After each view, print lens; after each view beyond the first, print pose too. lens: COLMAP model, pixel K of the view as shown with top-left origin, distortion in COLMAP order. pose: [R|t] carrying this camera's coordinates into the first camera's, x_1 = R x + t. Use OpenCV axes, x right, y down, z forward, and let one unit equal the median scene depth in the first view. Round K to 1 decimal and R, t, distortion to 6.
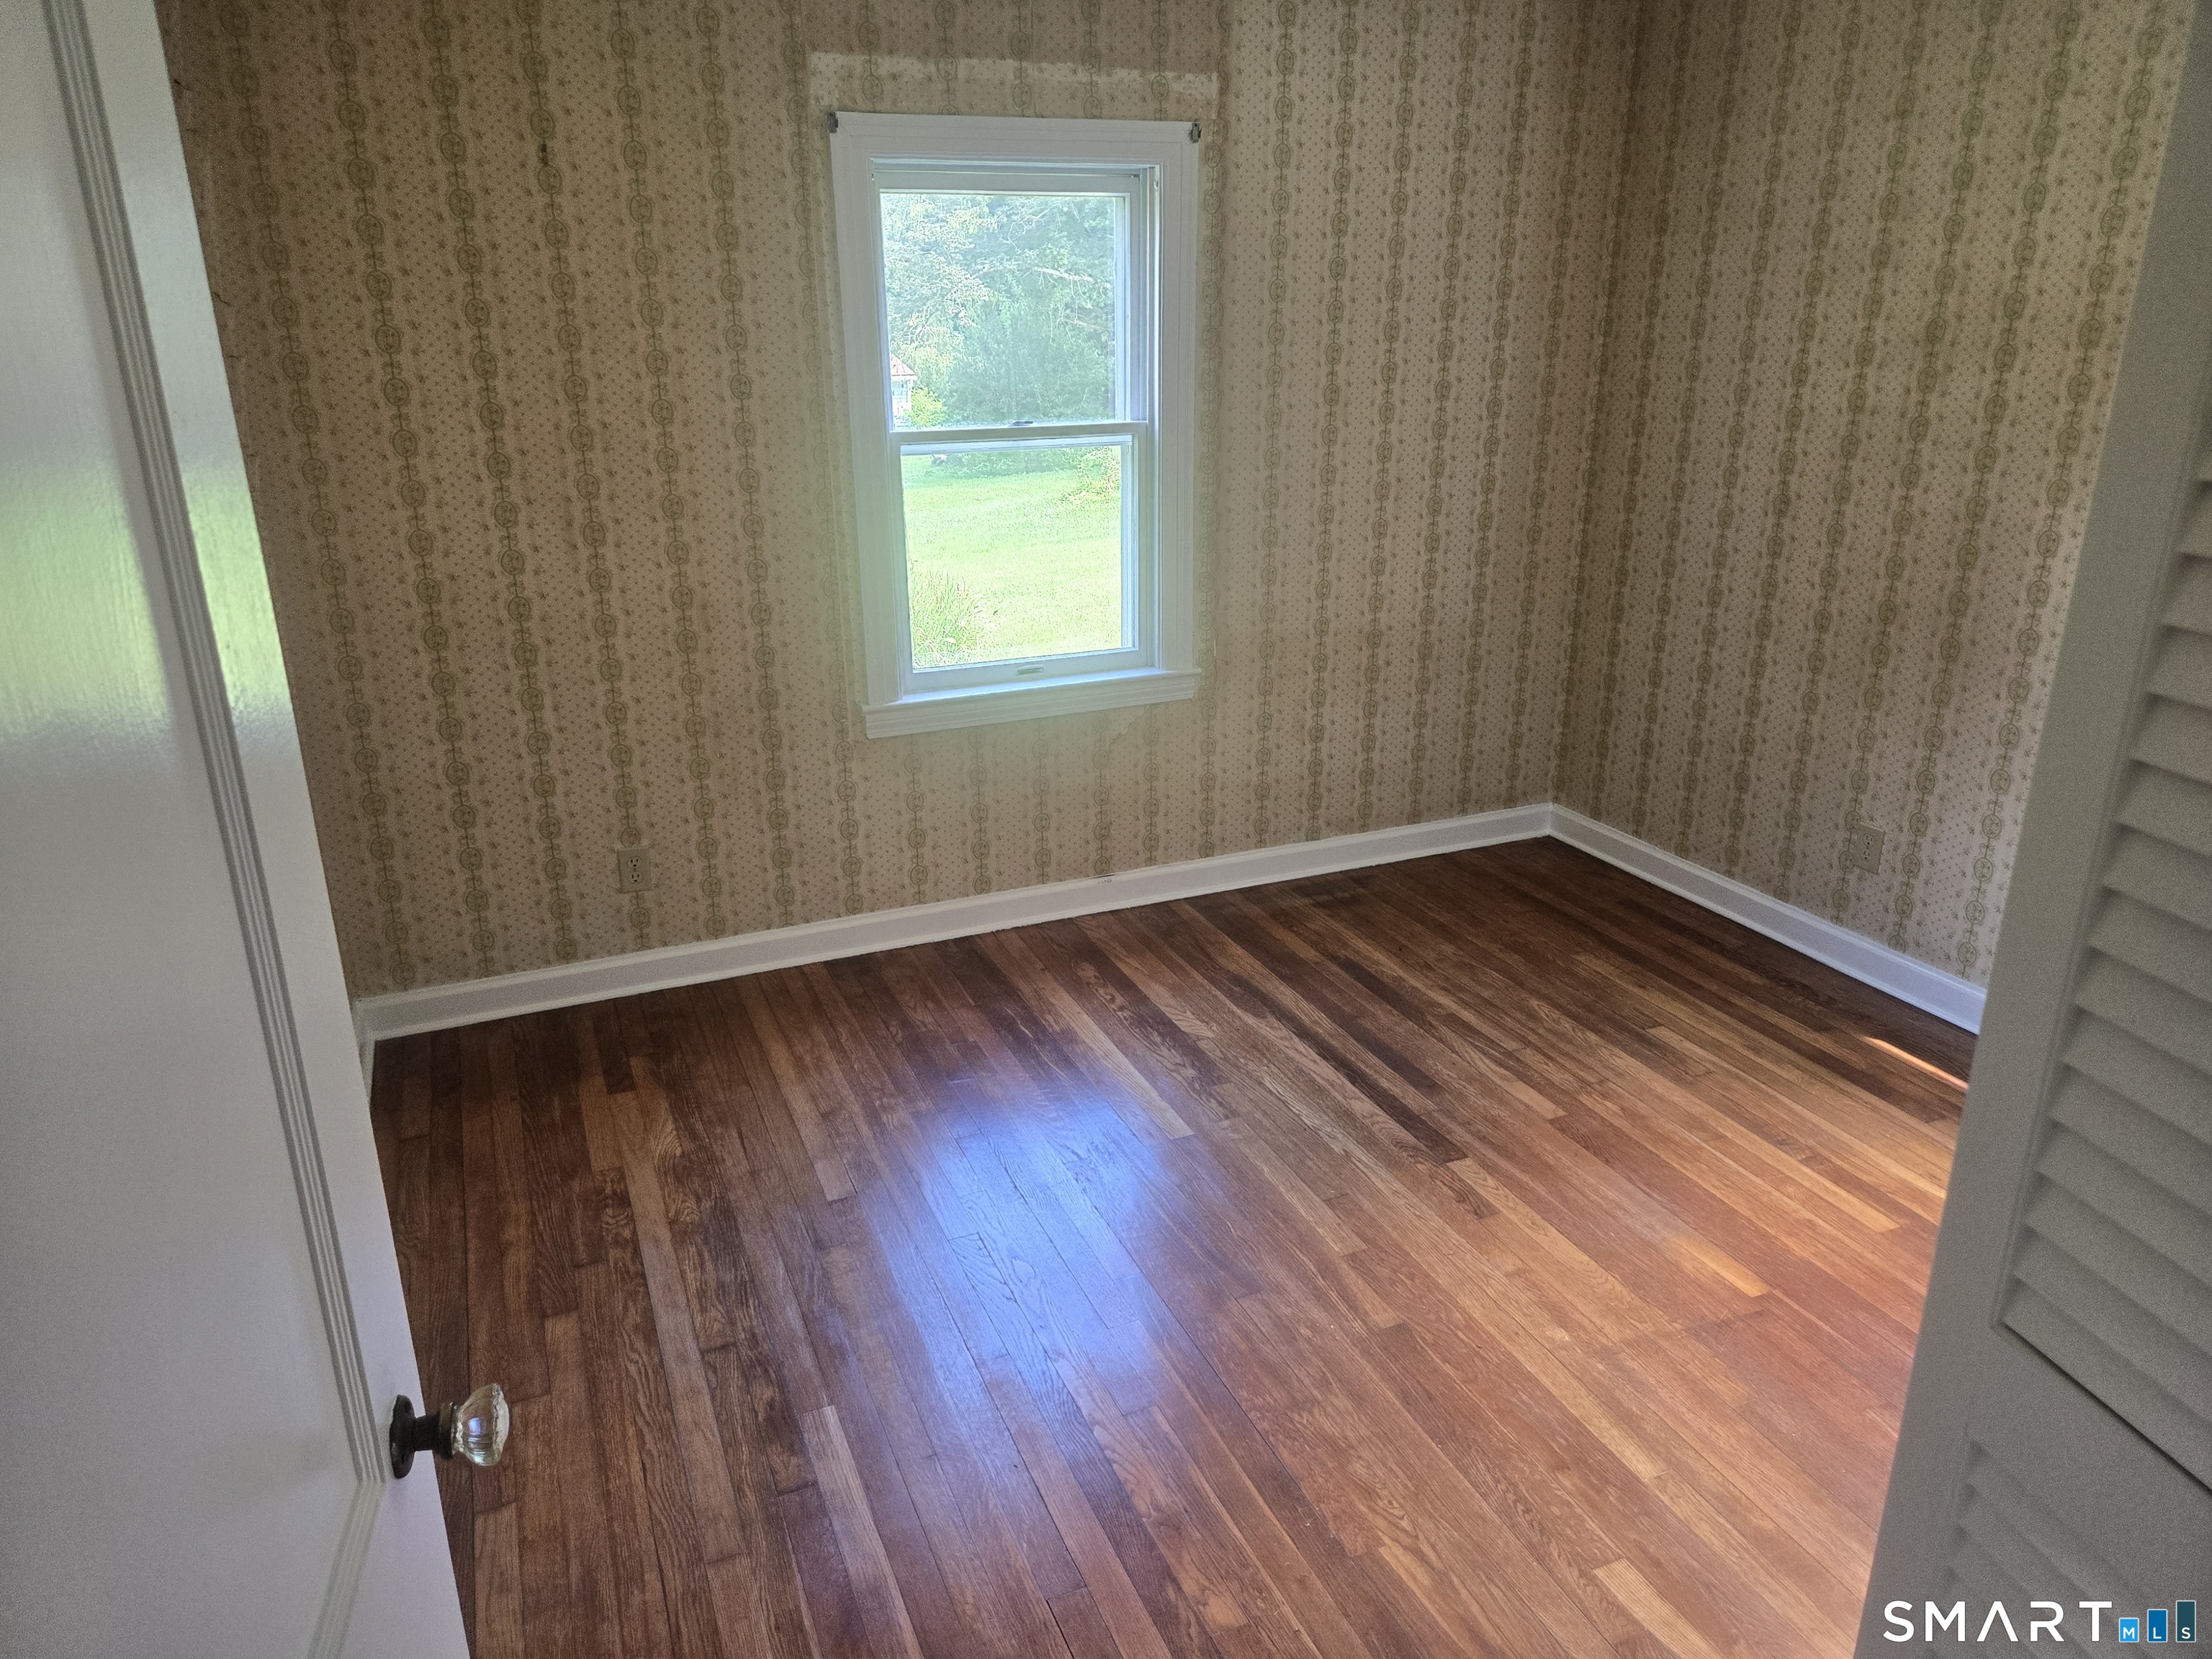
lens RADIAL K [[1508.4, 0, 1113.4], [0, 1508.4, 820.1], [0, 0, 1]] dist [0.099559, -0.123462]
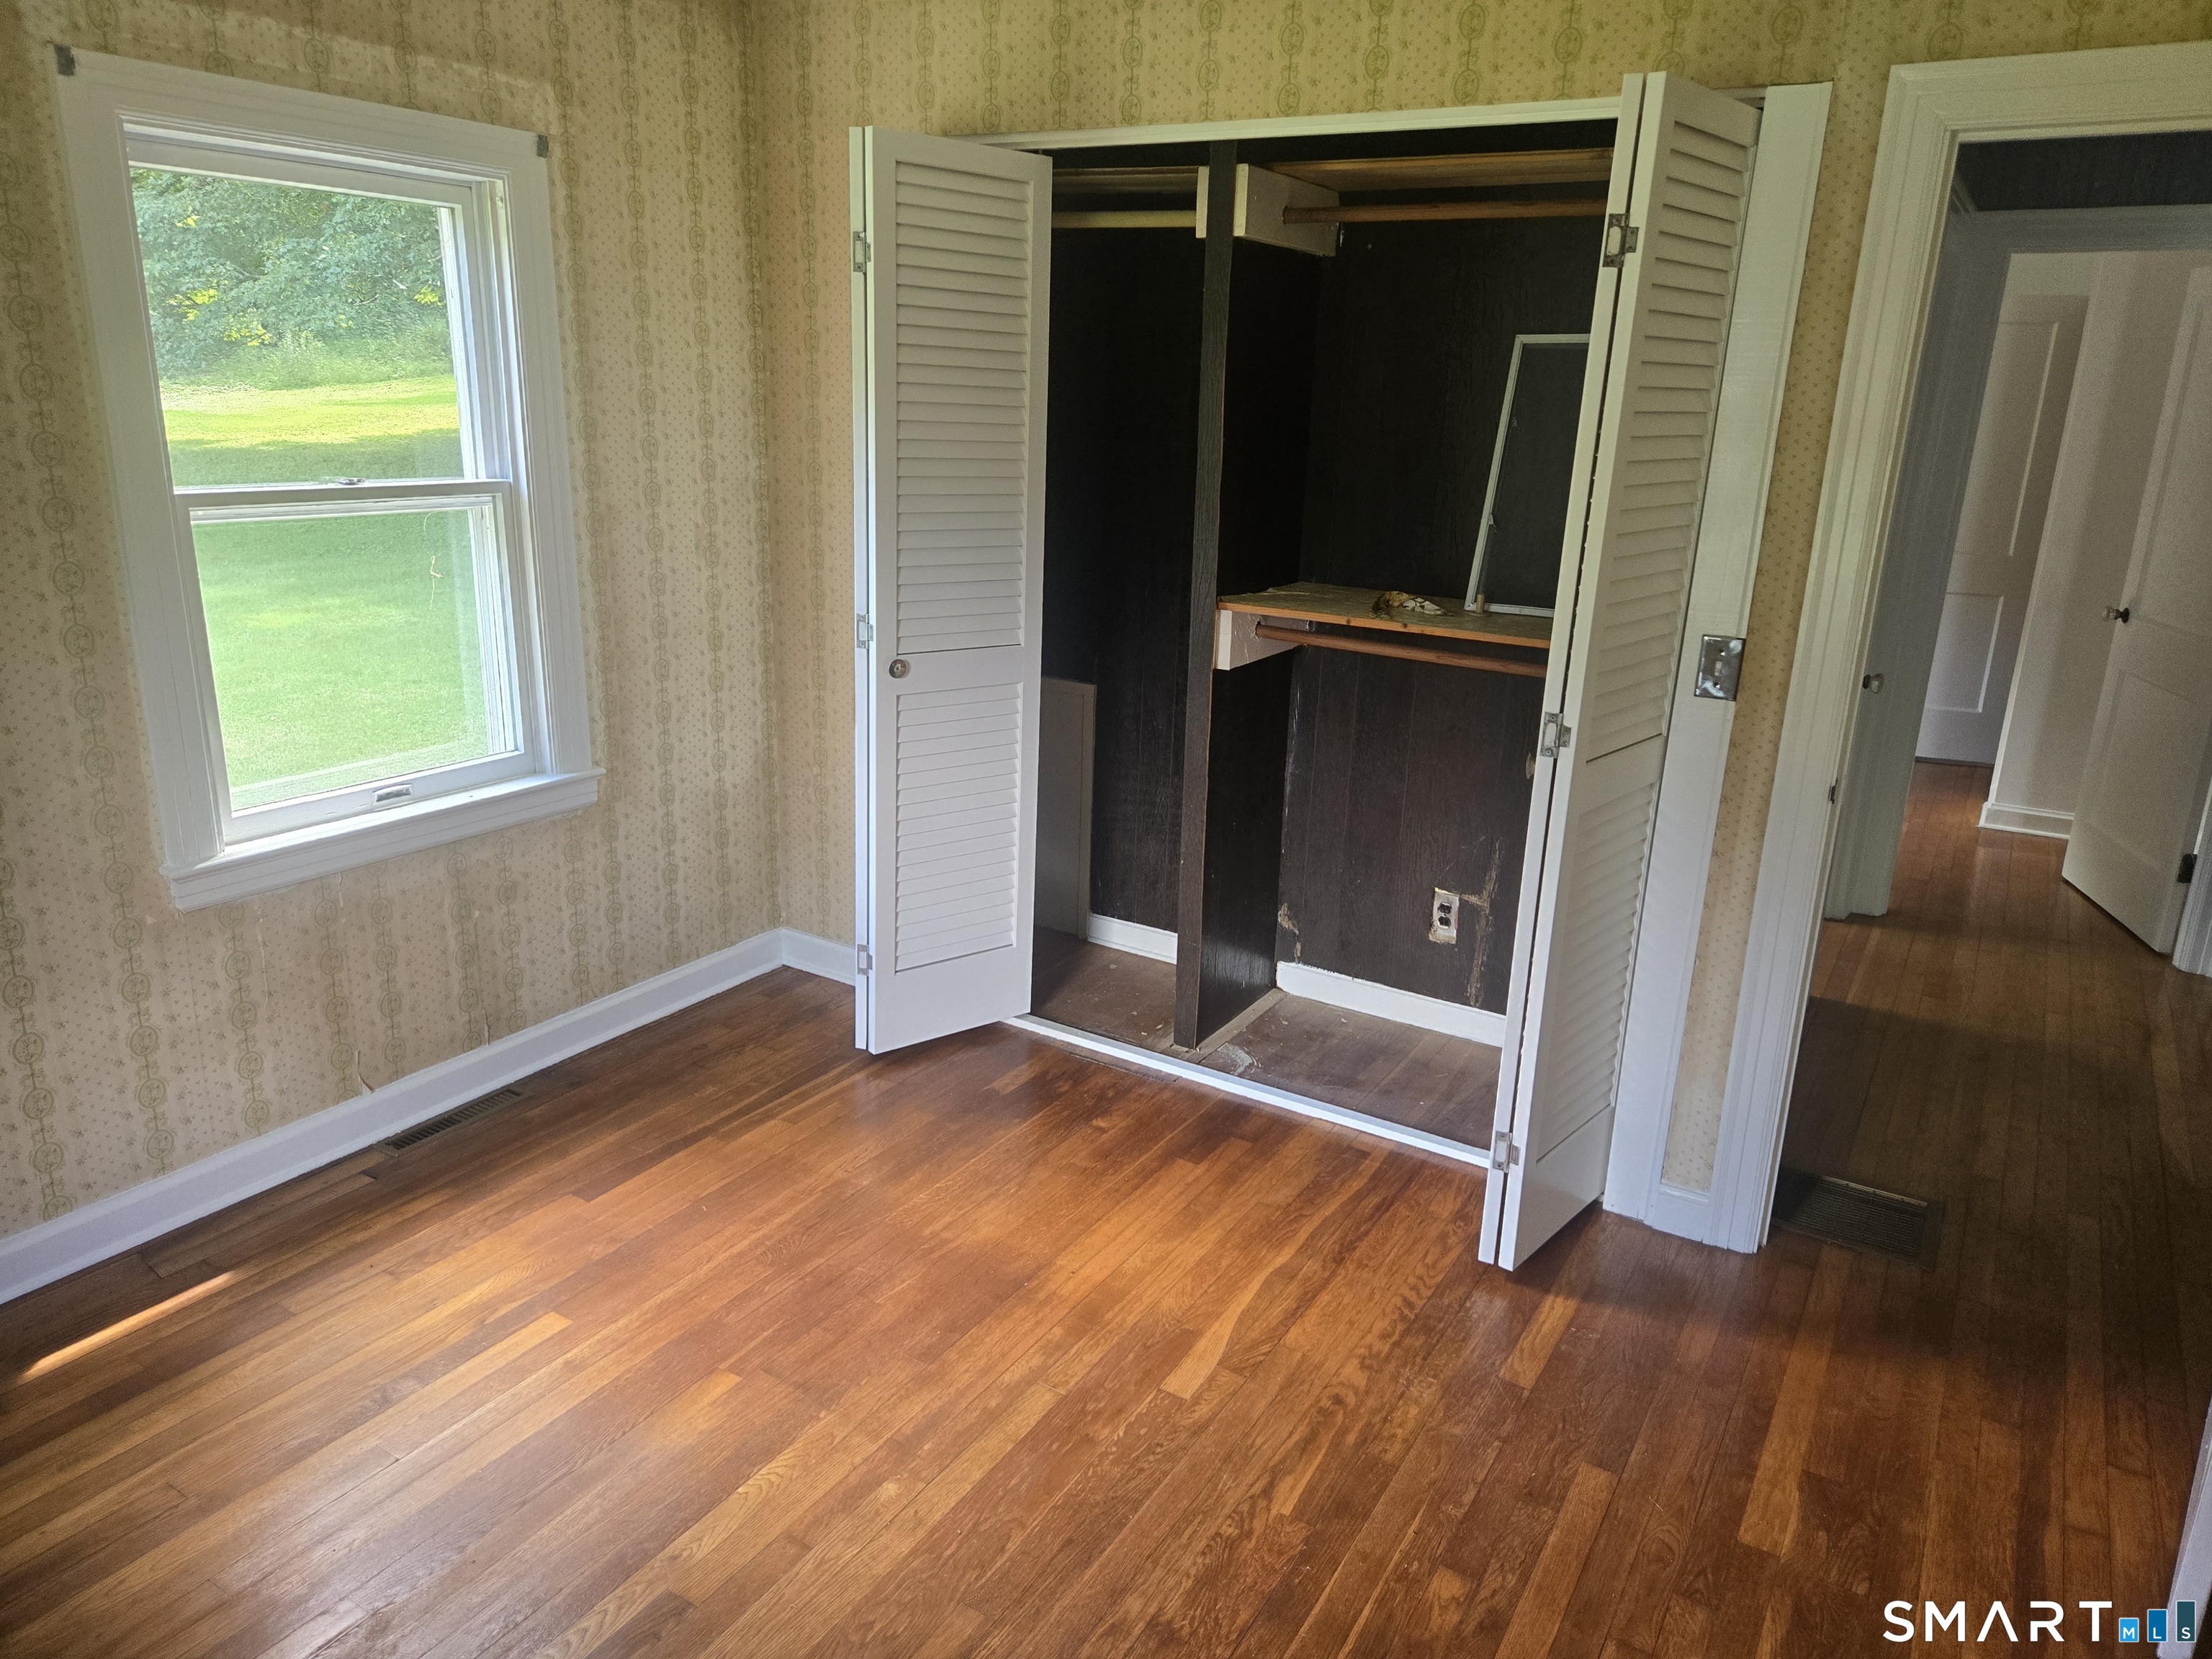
lens RADIAL K [[1508.4, 0, 1113.4], [0, 1508.4, 820.1], [0, 0, 1]] dist [0.099559, -0.123462]
pose [[-0.587690, -0.226970, 0.776598, -0.427687], [0.242475, 0.866321, 0.436685, -0.393619], [-0.771898, 0.444941, -0.454094, 1.237484]]
